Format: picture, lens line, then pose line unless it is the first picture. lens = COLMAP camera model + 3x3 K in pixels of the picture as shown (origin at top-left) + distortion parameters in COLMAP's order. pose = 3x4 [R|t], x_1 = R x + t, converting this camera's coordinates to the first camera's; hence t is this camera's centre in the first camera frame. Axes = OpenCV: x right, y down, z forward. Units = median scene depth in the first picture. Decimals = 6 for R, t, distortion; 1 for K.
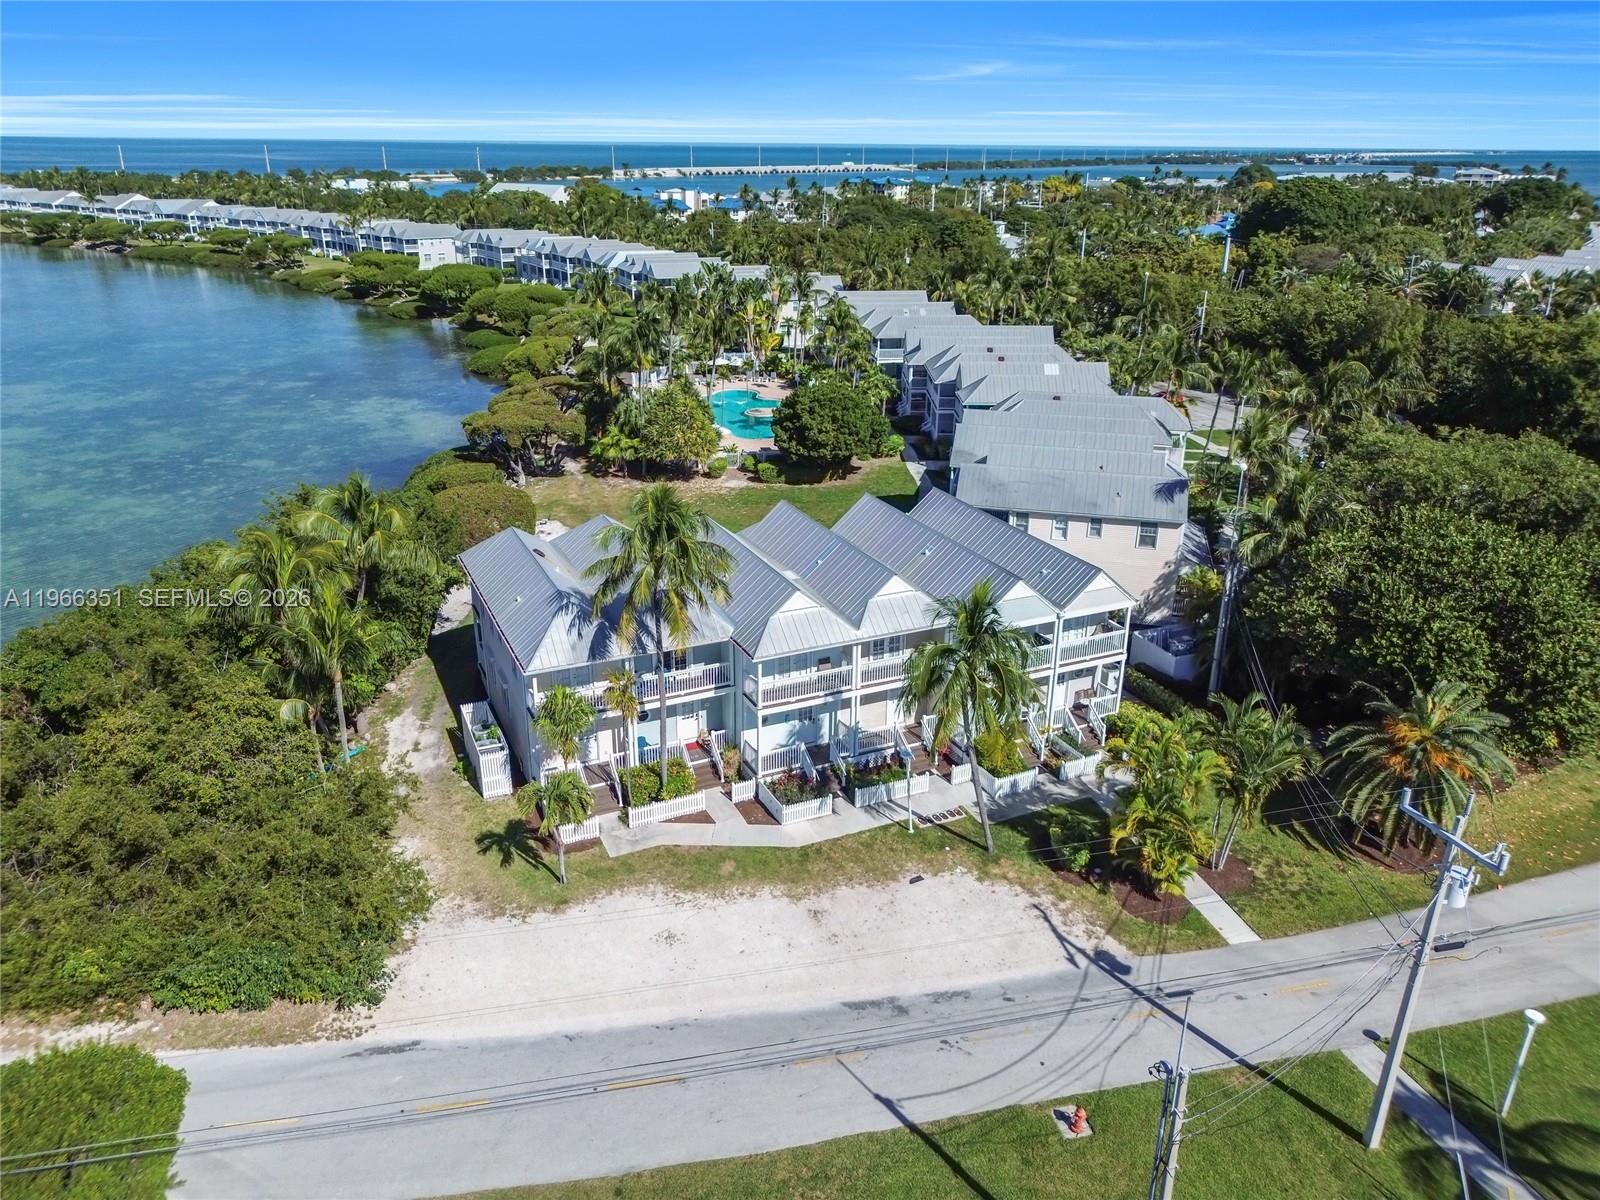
lens RADIAL K [[1125.9, 0, 800.0], [0, 1125.9, 600.0], [0, 0, 1]] dist [0.042501, -0.036660]
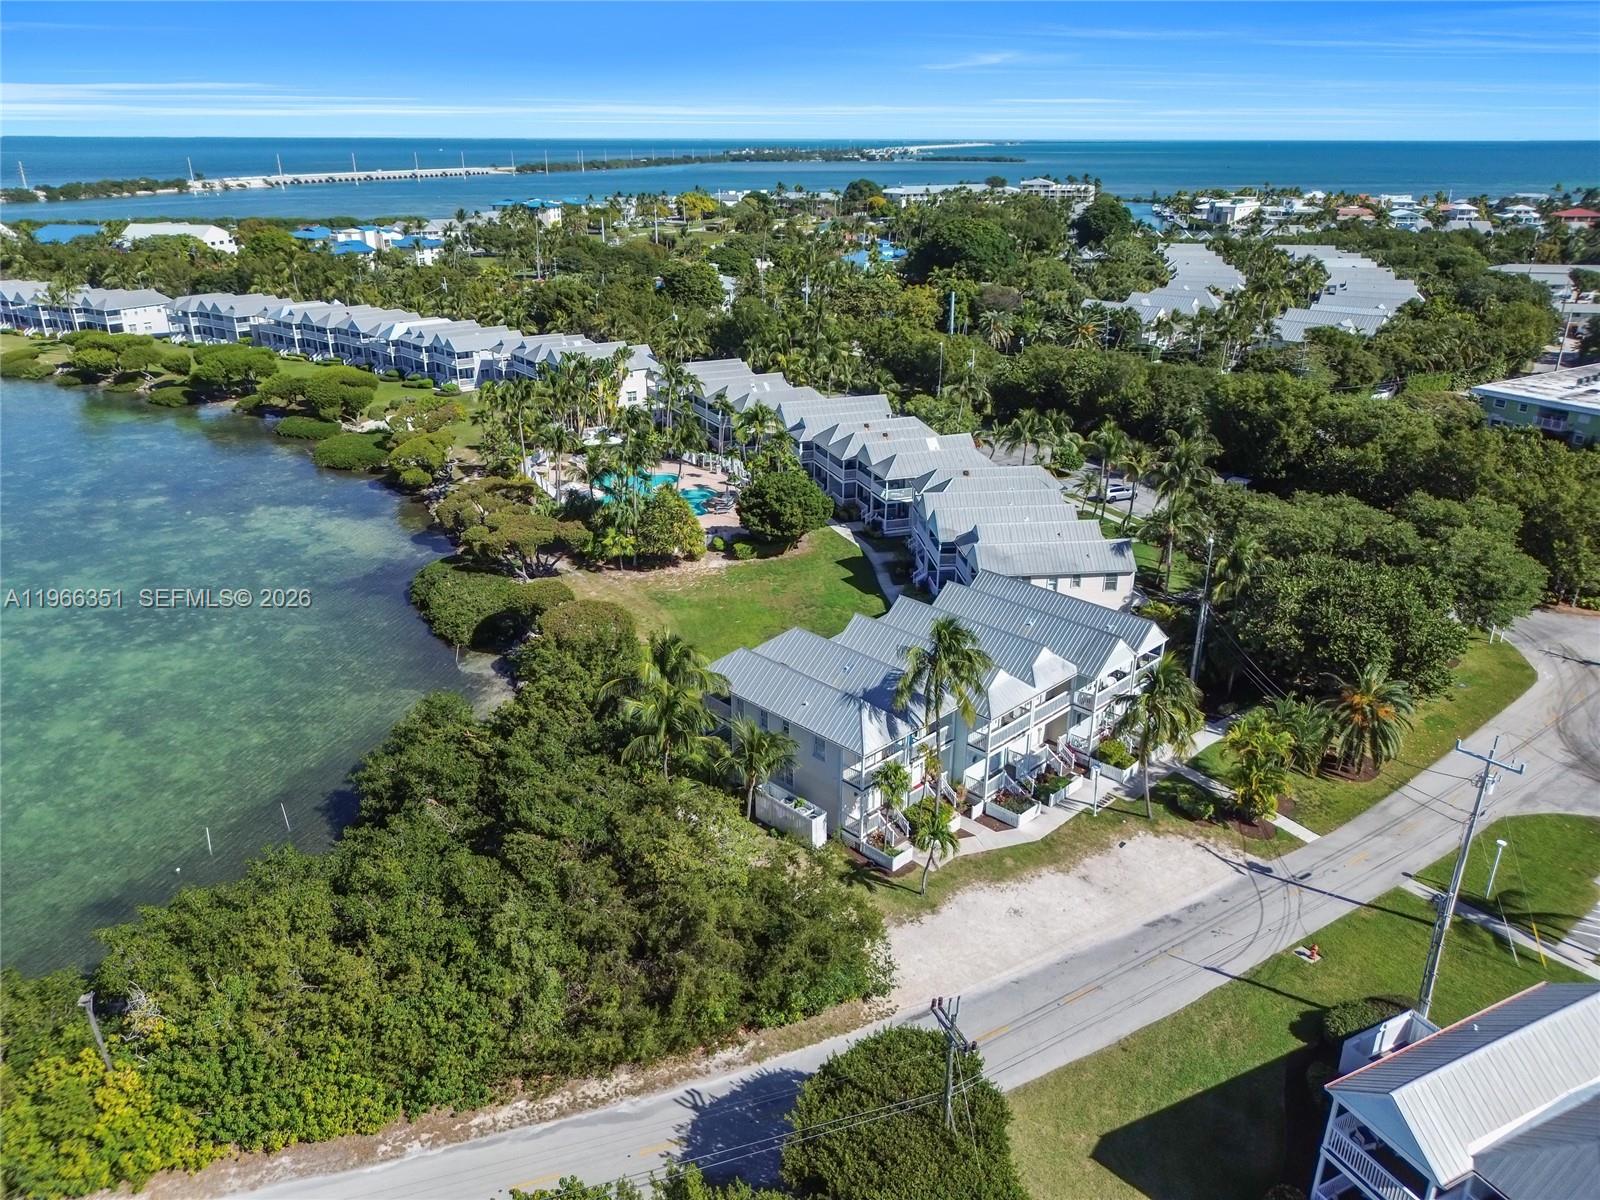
lens RADIAL K [[1125.9, 0, 800.0], [0, 1125.9, 600.0], [0, 0, 1]] dist [0.042501, -0.036660]
pose [[0.939603, -0.135175, 0.314442, -0.357048], [0.132673, 0.990722, 0.029454, -0.089525], [-0.315506, 0.014043, 0.948820, -0.160667]]
